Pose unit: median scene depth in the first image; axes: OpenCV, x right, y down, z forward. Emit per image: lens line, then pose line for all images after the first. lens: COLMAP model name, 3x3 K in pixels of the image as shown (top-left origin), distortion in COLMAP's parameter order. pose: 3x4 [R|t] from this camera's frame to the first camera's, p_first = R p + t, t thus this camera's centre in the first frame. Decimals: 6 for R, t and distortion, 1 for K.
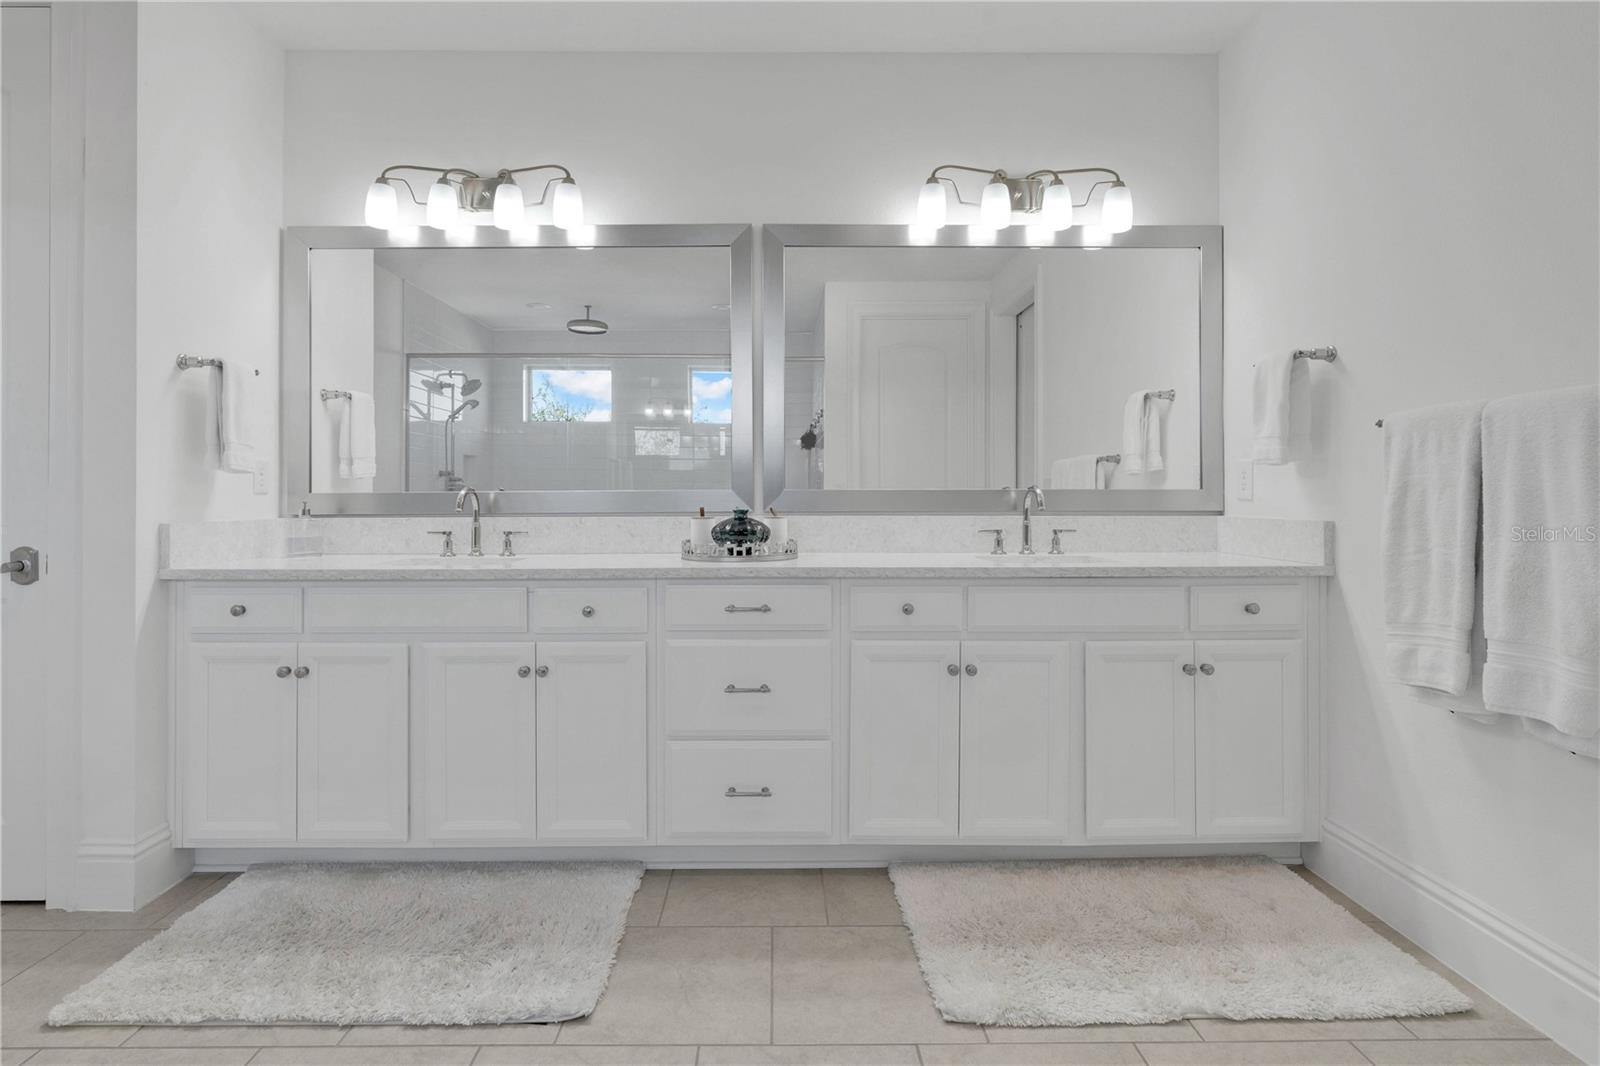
lens RADIAL K [[808.2, 0, 767.5], [0, 808.2, 478.7], [0, 0, 1]] dist [-0.002602, -0.000708]
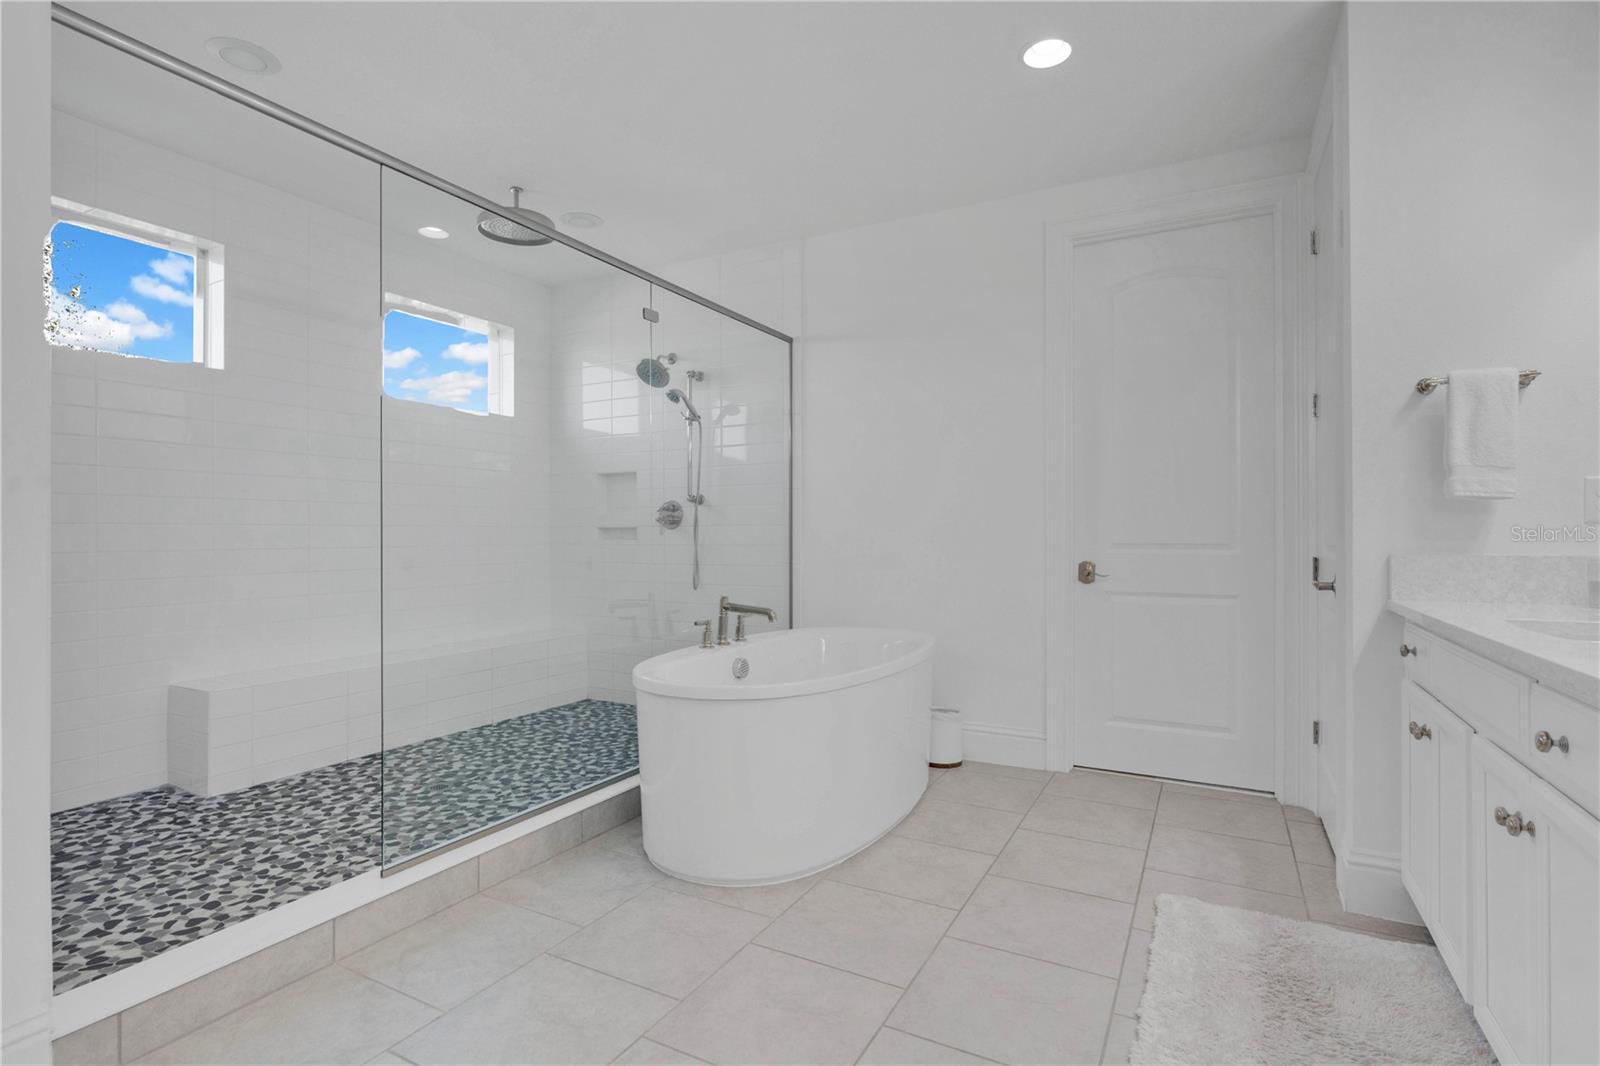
lens RADIAL K [[776.7, 0, 802.9], [0, 776.7, 532.5], [0, 0, 1]] dist [0.013081, 0.000350]
pose [[-0.470960, 0.001413, -0.882154, 0.405496], [0.024211, 0.999643, -0.011324, 0.019326], [0.881823, -0.026691, -0.470826, 0.728762]]
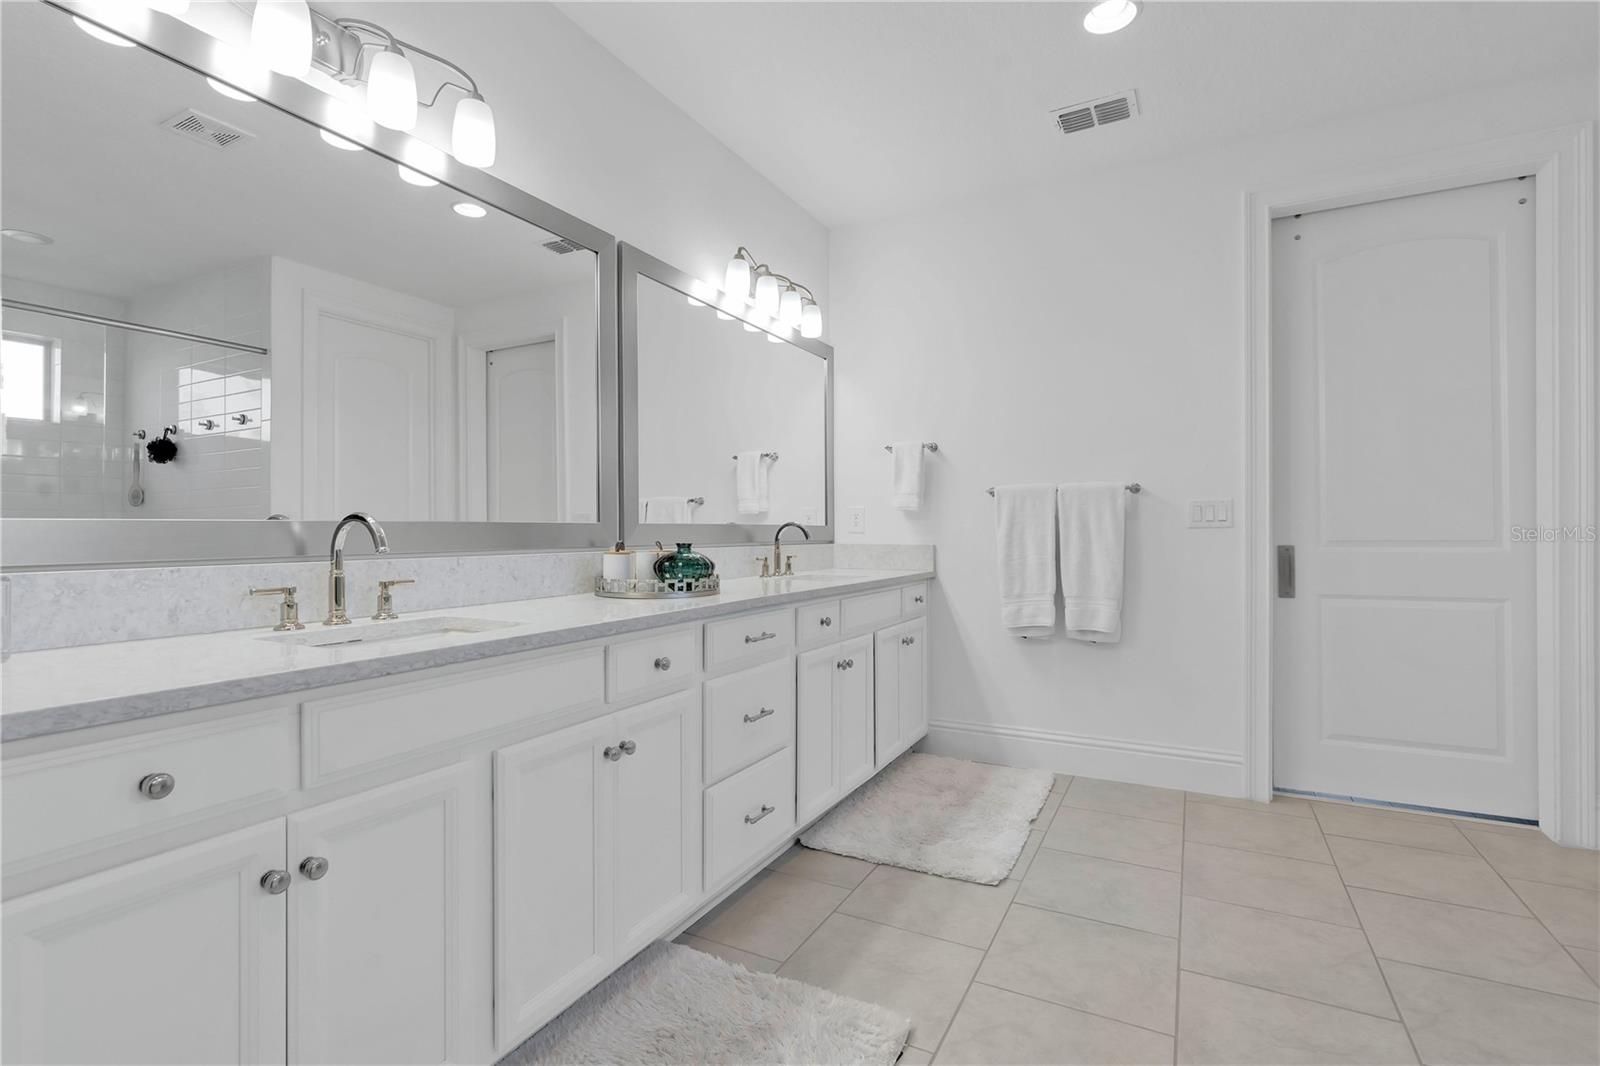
lens RADIAL K [[756.7, 0, 824.4], [0, 756.7, 526.6], [0, 0, 1]] dist [0.000898, 0.001042]
pose [[0.448955, 0.007372, 0.893524, -0.762709], [-0.018255, 0.999833, 0.000923, 0.015238], [-0.893368, -0.016725, 0.449015, 0.443145]]
